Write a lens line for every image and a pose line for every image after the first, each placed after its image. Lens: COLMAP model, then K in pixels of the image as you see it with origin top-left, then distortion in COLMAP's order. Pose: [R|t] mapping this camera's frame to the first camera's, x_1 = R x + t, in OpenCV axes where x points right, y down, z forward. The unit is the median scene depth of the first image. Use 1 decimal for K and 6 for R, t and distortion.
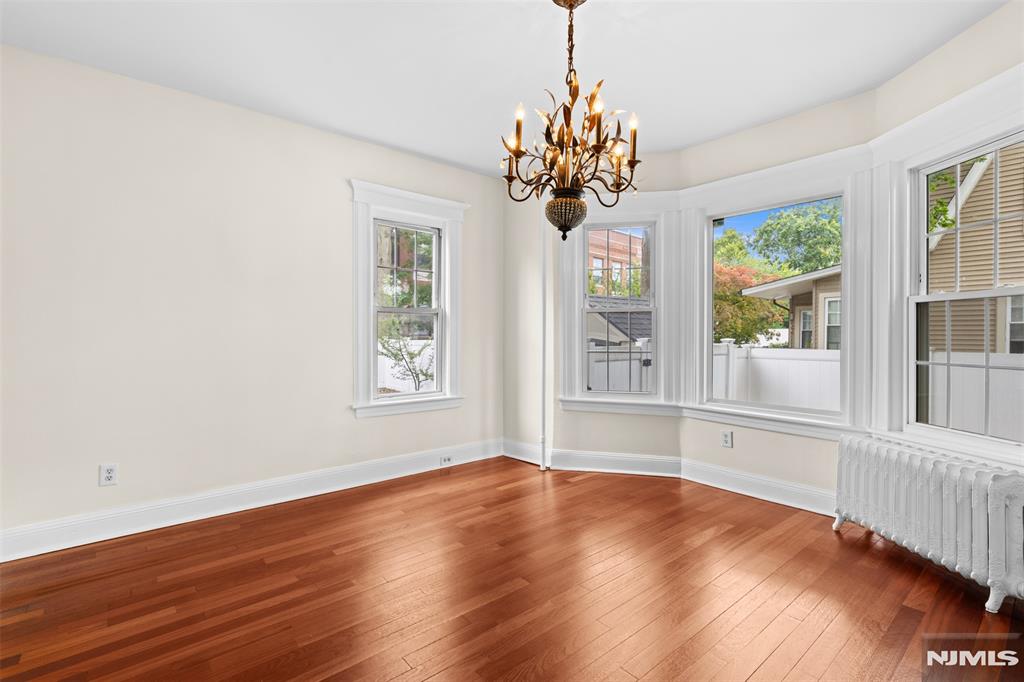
lens RADIAL K [[448.2, 0, 513.5], [0, 448.2, 338.9], [0, 0, 1]] dist [0.013423, -0.001247]
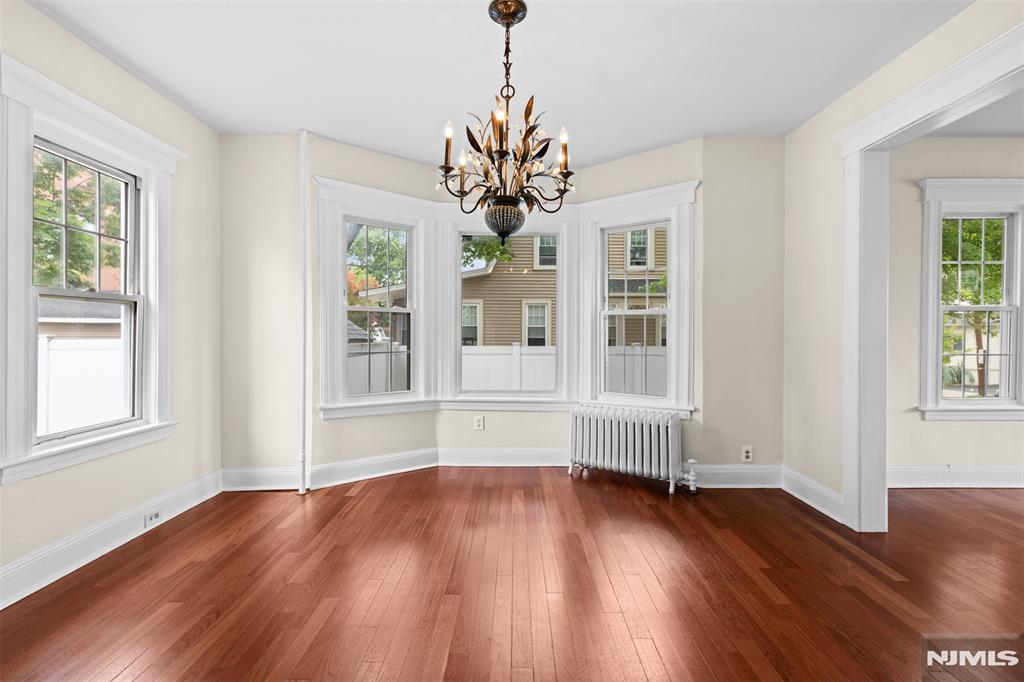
lens RADIAL K [[448.2, 0, 503.4], [0, 448.2, 336.1], [0, 0, 1]] dist [0.013423, -0.001247]
pose [[0.669880, -0.002112, 0.742466, -0.327501], [0.003340, 0.999994, -0.000168, -0.005518], [-0.742462, 0.002592, 0.669883, 0.151739]]
